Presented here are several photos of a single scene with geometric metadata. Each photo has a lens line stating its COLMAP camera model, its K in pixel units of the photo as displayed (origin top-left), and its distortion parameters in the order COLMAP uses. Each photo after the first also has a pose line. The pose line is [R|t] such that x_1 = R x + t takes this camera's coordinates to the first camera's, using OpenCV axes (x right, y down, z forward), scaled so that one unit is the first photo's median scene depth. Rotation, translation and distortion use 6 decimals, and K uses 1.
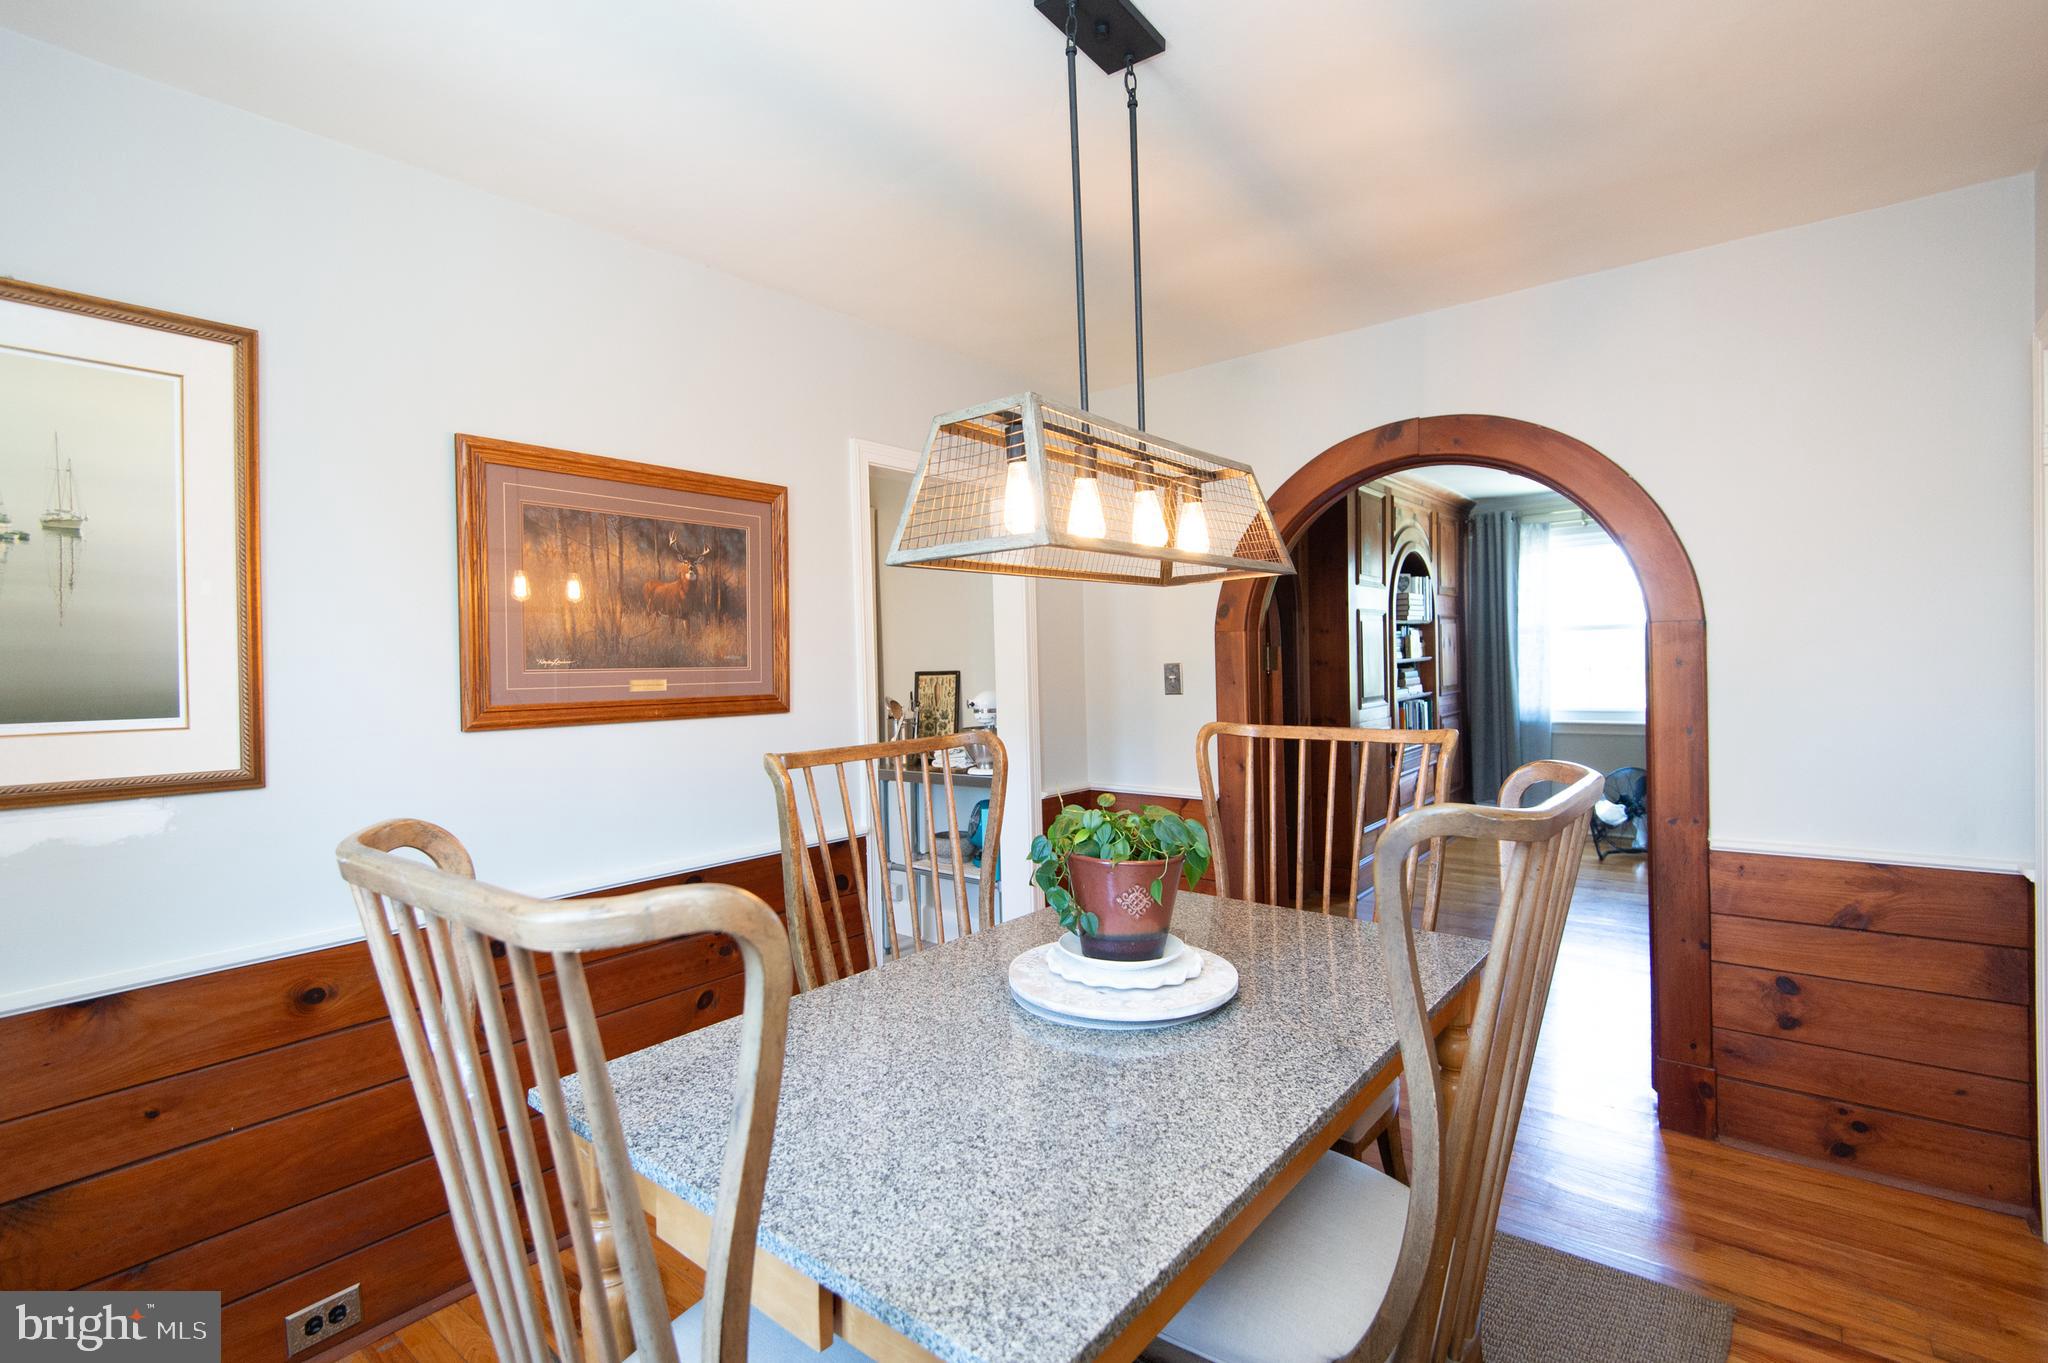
lens RADIAL K [[948.2, 0, 1033.5], [0, 948.2, 676.4], [0, 0, 1]] dist [0.021213, -0.000019]
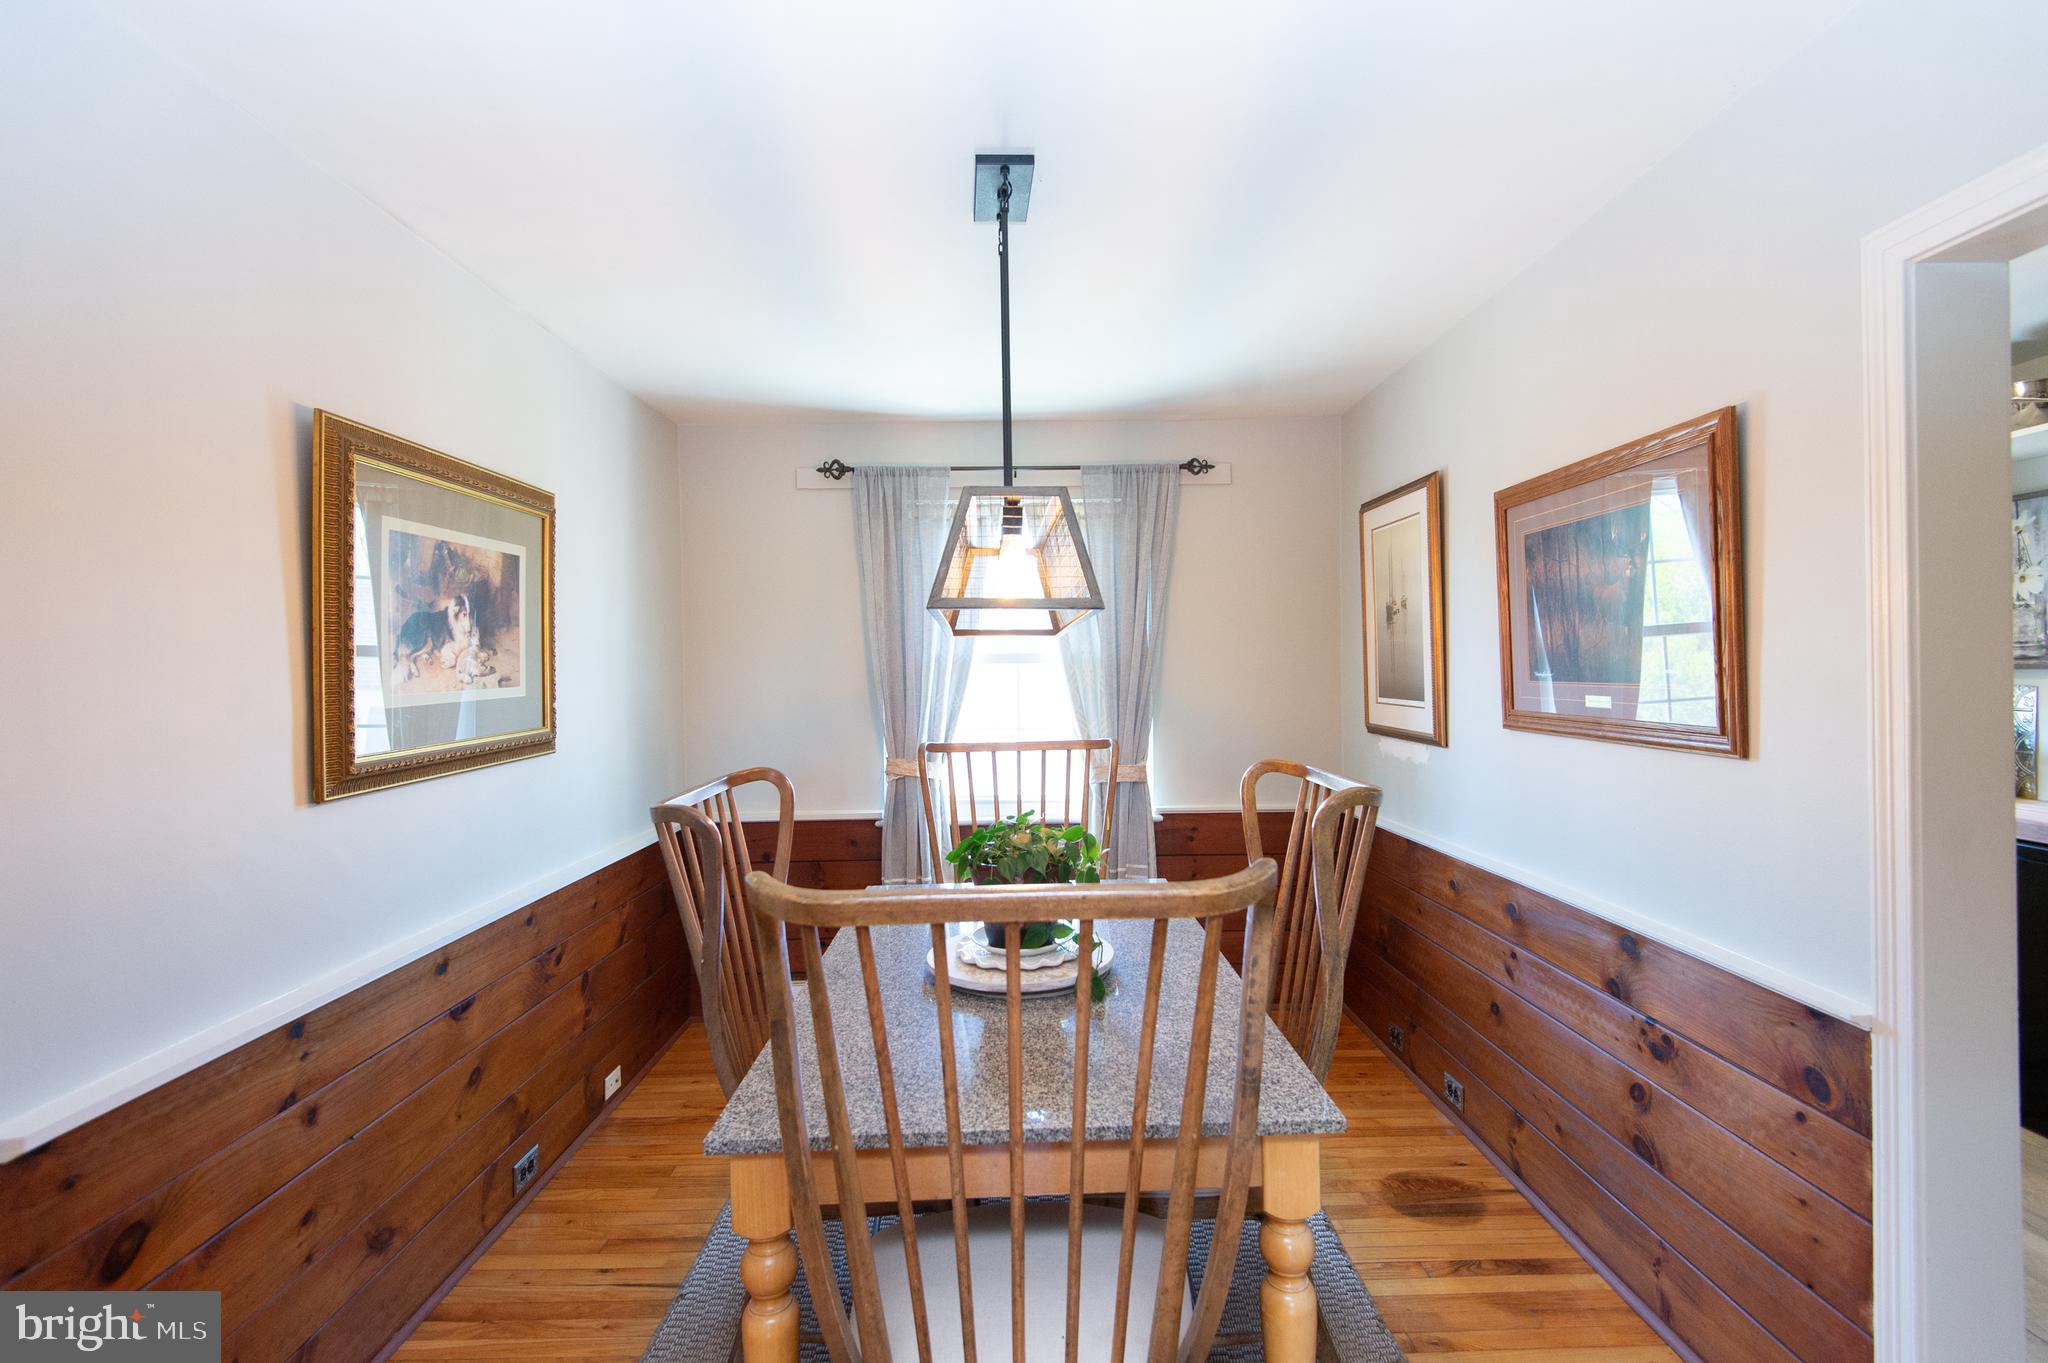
lens RADIAL K [[927.1, 0, 1030.3], [0, 927.1, 667.8], [0, 0, 1]] dist [0.016447, -0.007838]
pose [[-0.764182, 0.034463, -0.644080, 0.688811], [0.026049, 0.999406, 0.022568, -0.067500], [0.644475, 0.000468, -0.764625, 1.588712]]
